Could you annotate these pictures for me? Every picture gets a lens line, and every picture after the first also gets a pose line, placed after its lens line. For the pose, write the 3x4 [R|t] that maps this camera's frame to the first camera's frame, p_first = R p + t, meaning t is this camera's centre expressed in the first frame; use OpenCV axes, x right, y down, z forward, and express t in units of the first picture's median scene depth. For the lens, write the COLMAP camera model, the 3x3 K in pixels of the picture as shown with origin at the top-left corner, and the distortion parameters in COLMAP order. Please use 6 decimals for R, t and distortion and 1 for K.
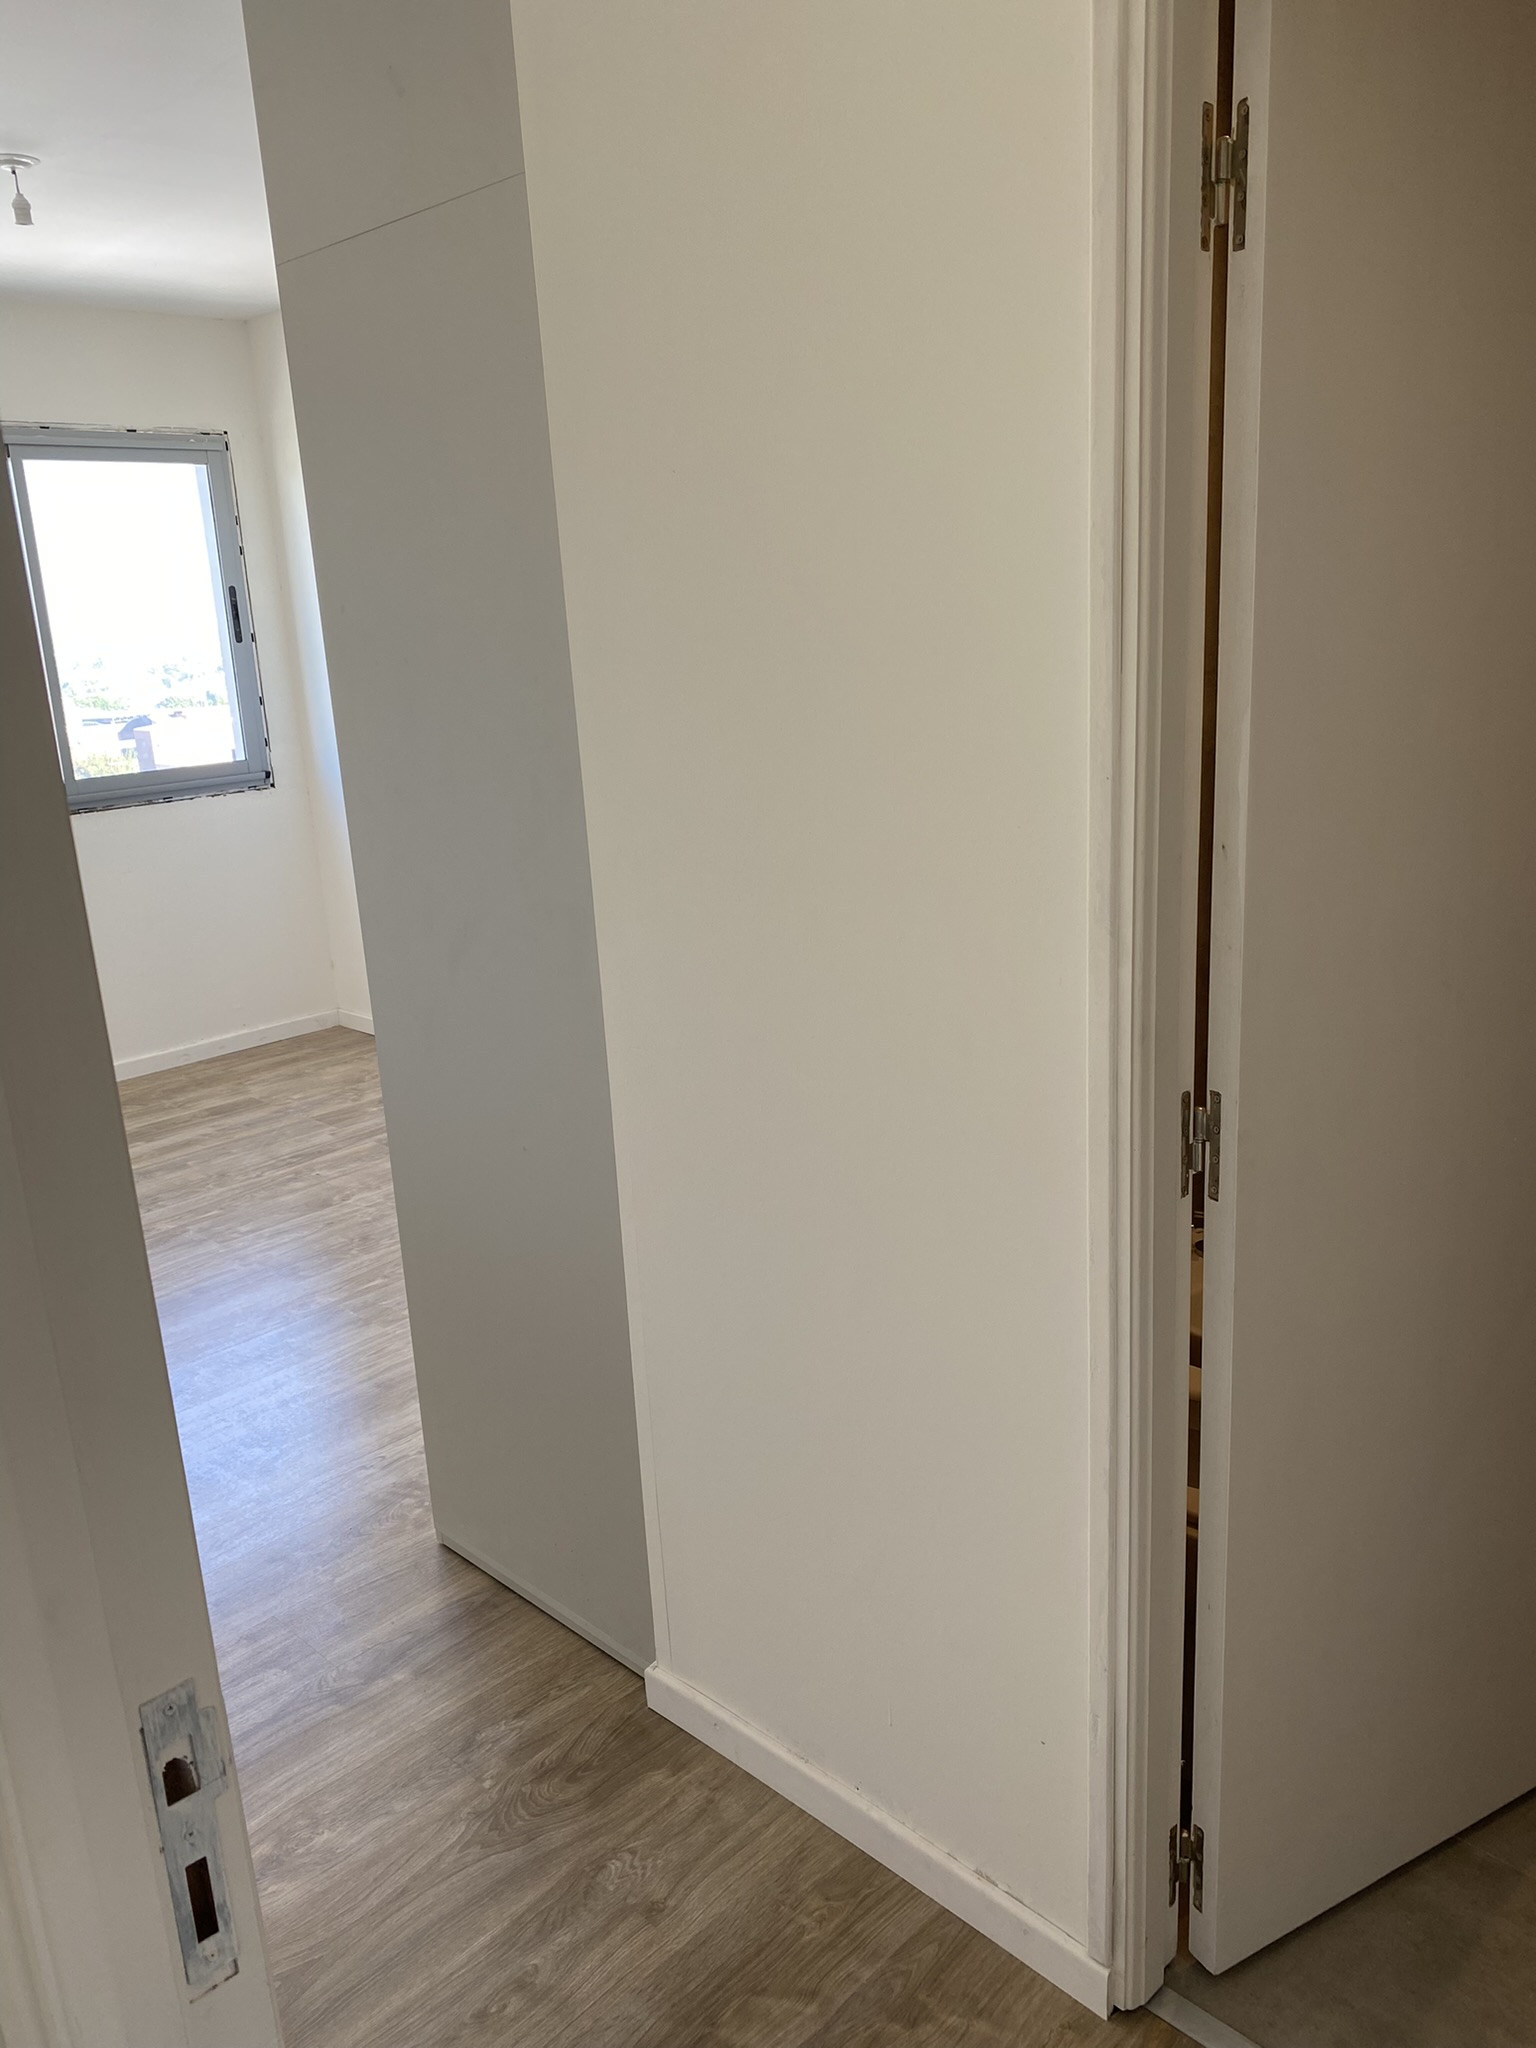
lens RADIAL K [[1565.3, 0, 768.0], [0, 1565.3, 1024.0], [0, 0, 1]] dist [0.047701, -0.113309]
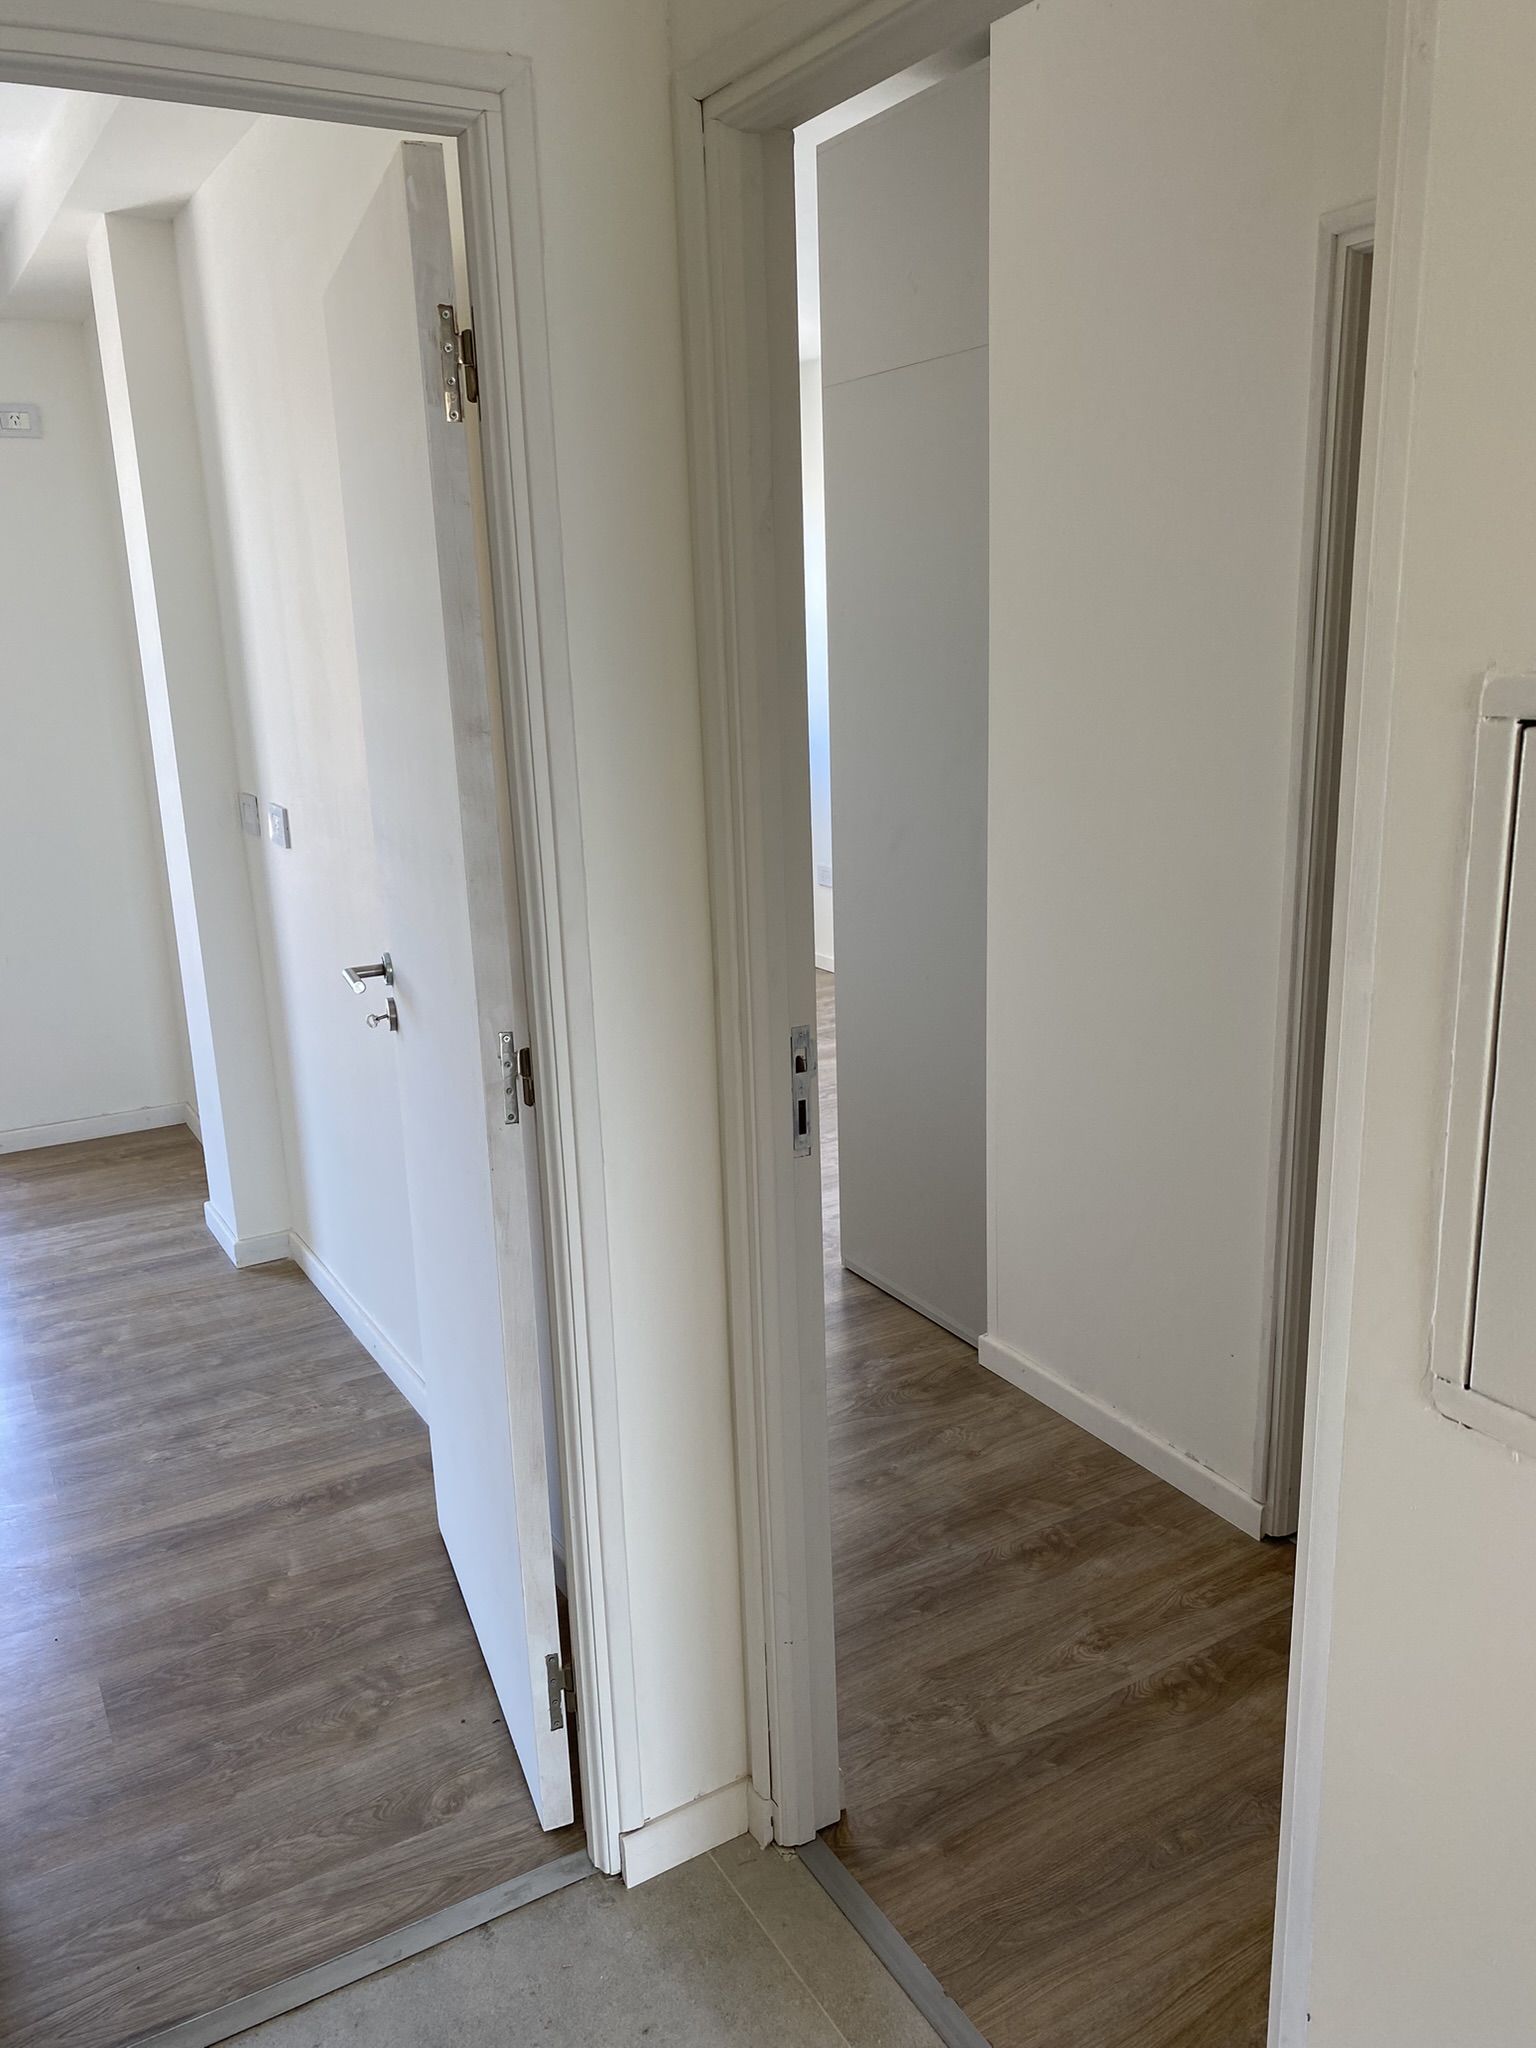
lens RADIAL K [[1570.1, 0, 829.6], [0, 1570.1, 1028.0], [0, 0, 1]] dist [0.017171, -0.003950]
pose [[0.975696, 0.084932, -0.202000, 0.066431], [-0.085923, 0.996294, 0.003872, 0.148333], [0.201581, 0.013579, 0.979378, -0.543385]]
